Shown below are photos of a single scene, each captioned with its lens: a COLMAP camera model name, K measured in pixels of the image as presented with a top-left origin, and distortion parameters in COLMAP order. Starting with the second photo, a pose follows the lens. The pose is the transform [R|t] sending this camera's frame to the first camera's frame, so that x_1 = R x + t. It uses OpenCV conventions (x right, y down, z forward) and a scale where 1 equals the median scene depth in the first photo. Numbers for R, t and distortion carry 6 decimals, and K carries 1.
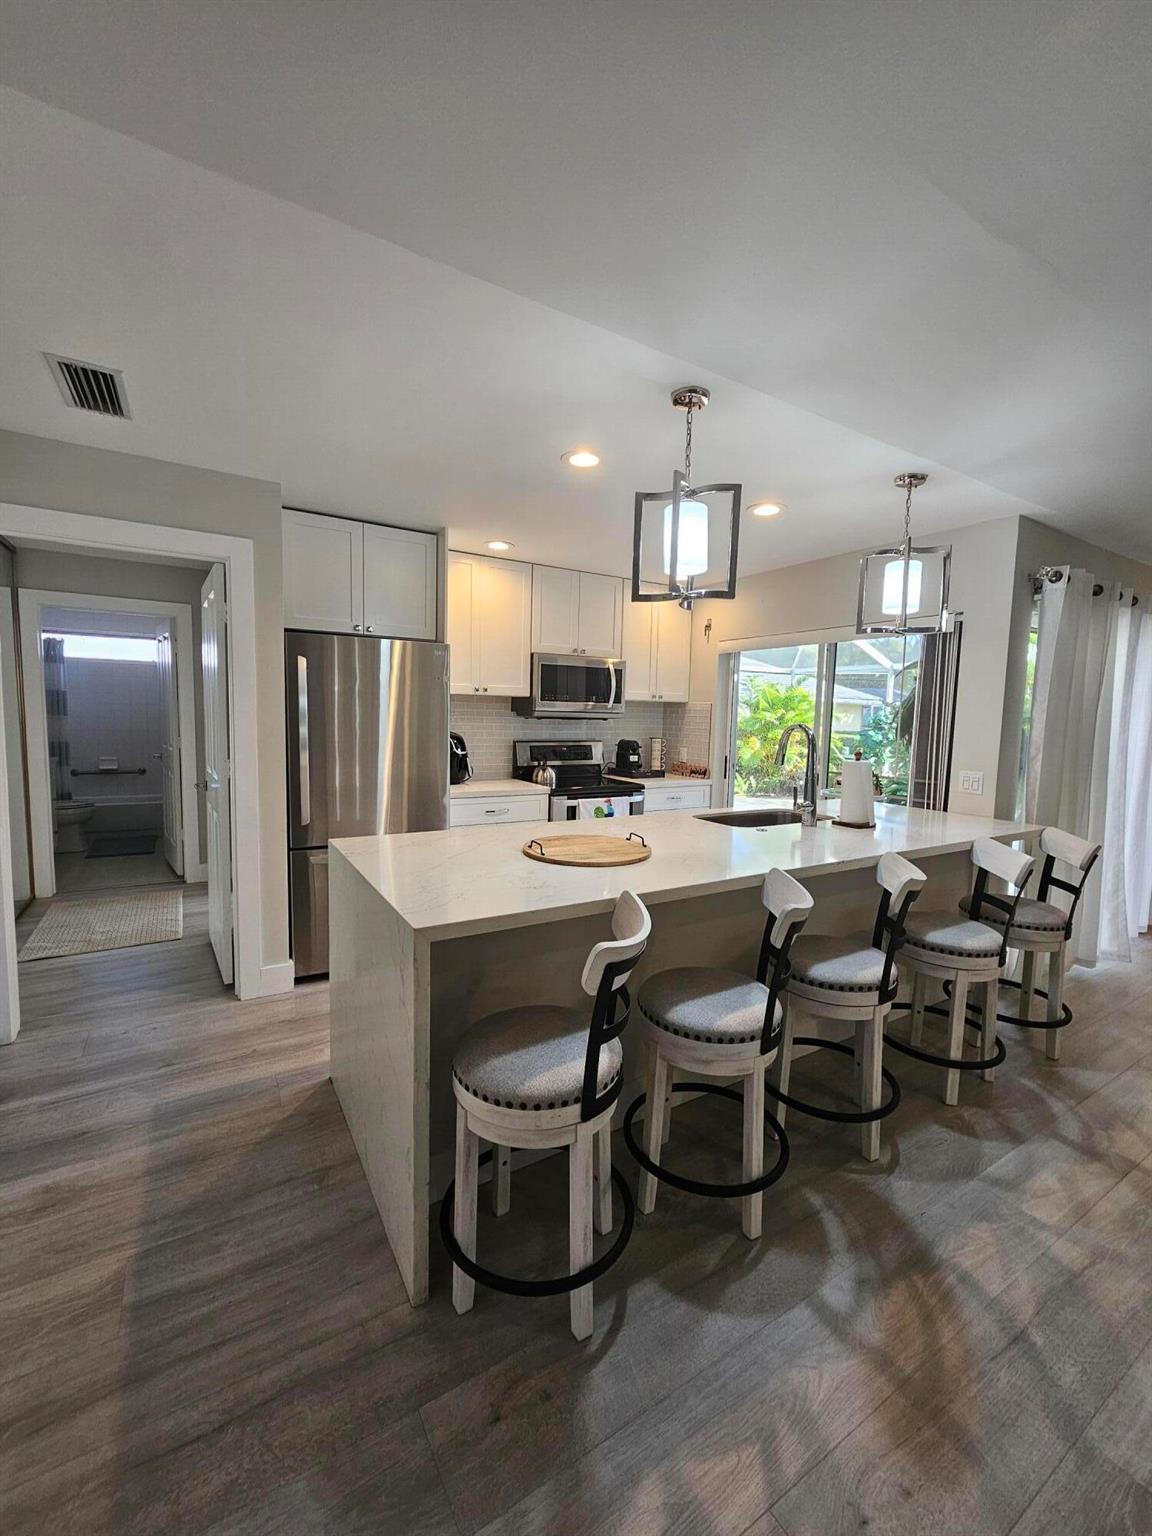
lens RADIAL K [[629.7, 0, 576.0], [0, 629.7, 768.0], [0, 0, 1]] dist [-0.002349, 0.000126]
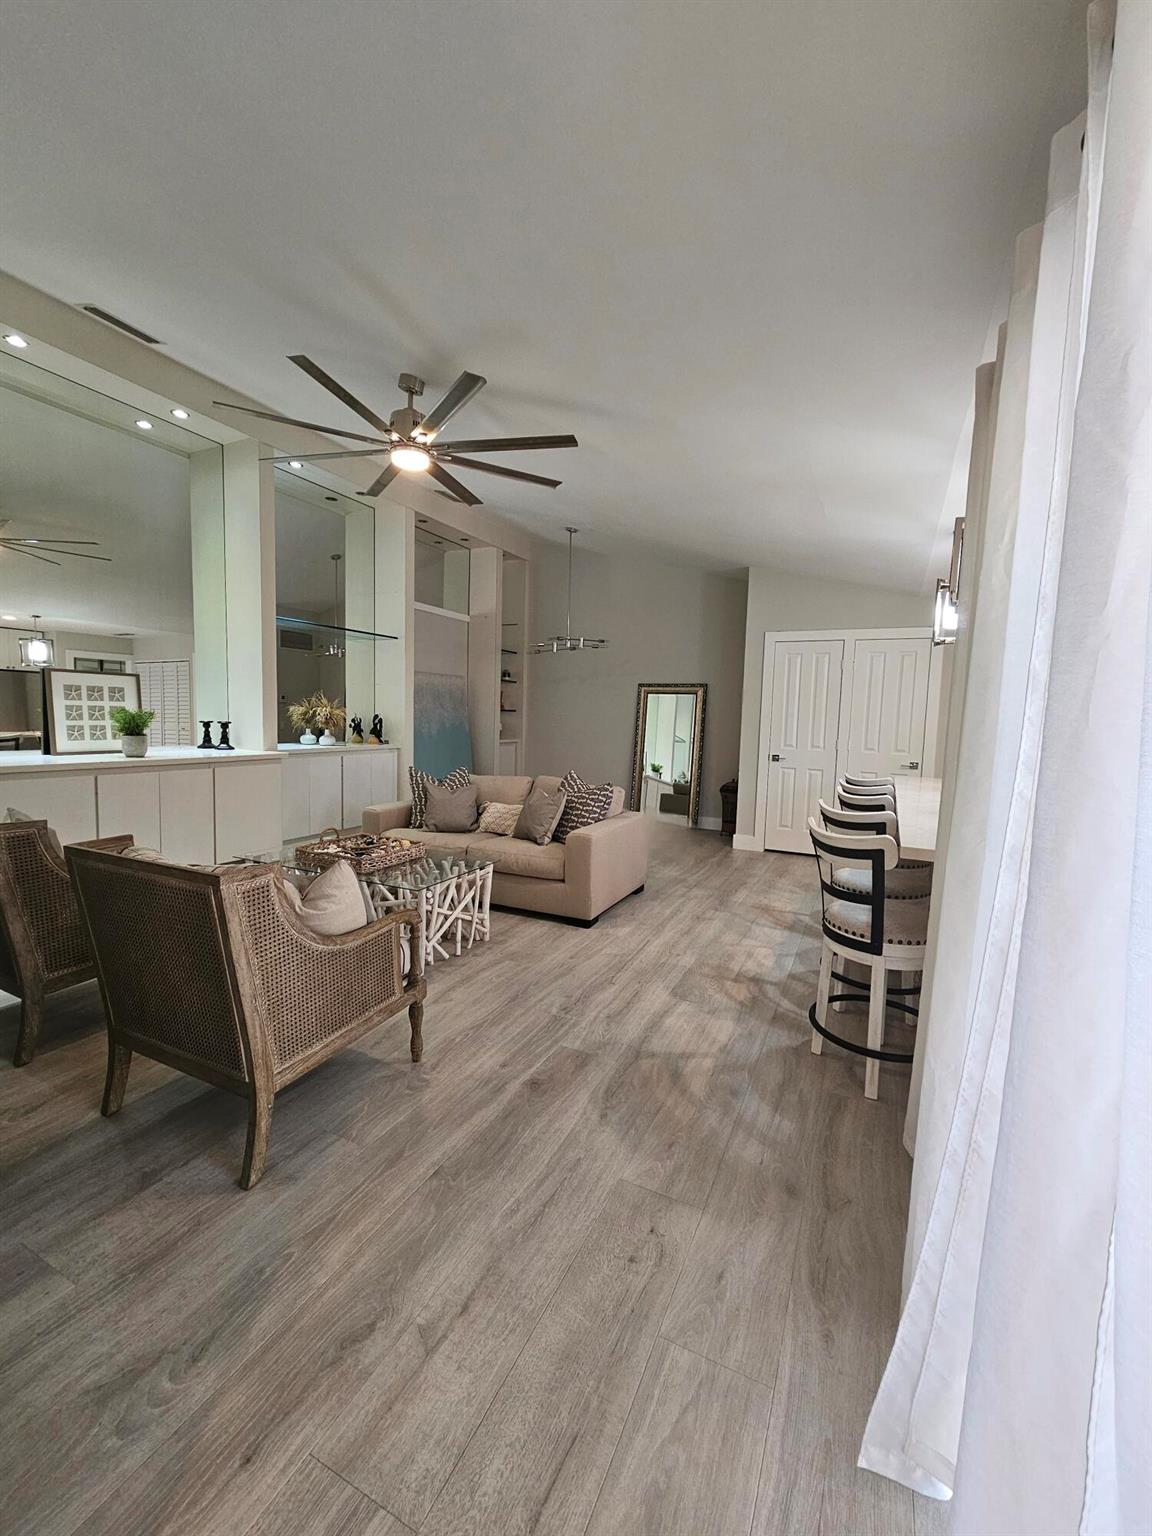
lens RADIAL K [[626.6, 0, 585.9], [0, 626.6, 768.5], [0, 0, 1]] dist [0.000116, 0.000339]
pose [[-0.833713, 0.000963, -0.552198, 0.927137], [-0.093842, 0.985205, 0.143402, -0.031320], [0.544166, 0.171375, -0.821288, 0.896722]]
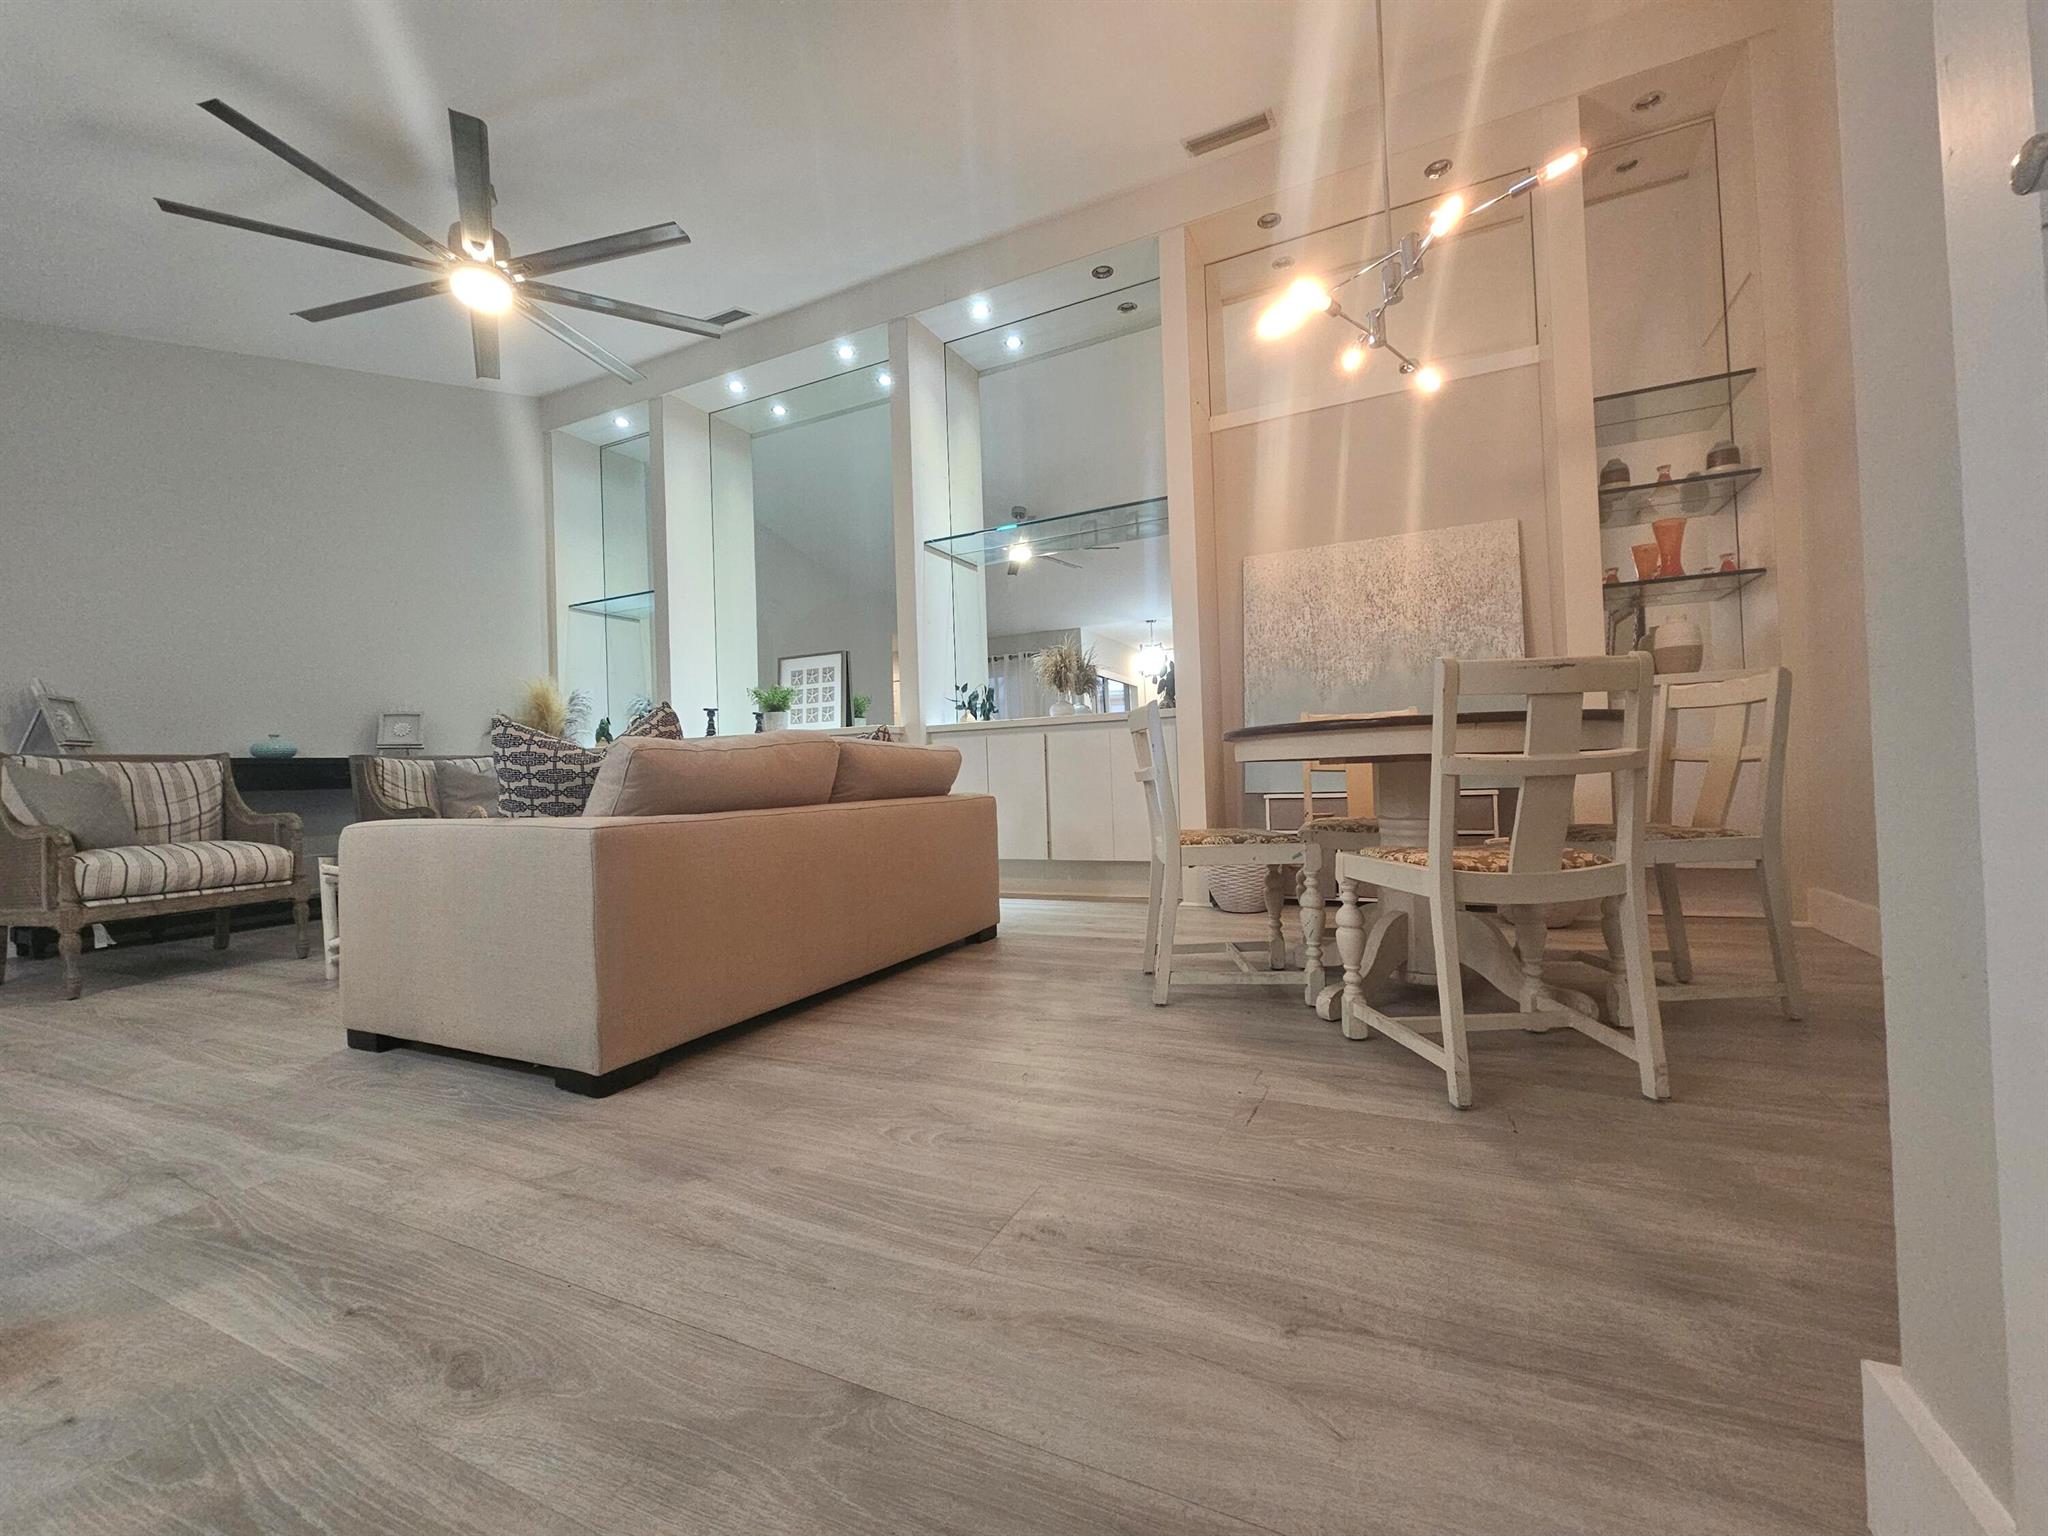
lens RADIAL K [[837.6, 0, 1022.8], [0, 837.6, 763.0], [0, 0, 1]] dist [0.001152, 0.000054]
pose [[-0.537427, 0.007814, 0.843274, -0.182849], [0.096849, 0.993913, 0.052513, 0.151661], [-0.837731, 0.109892, -0.534912, 0.146334]]
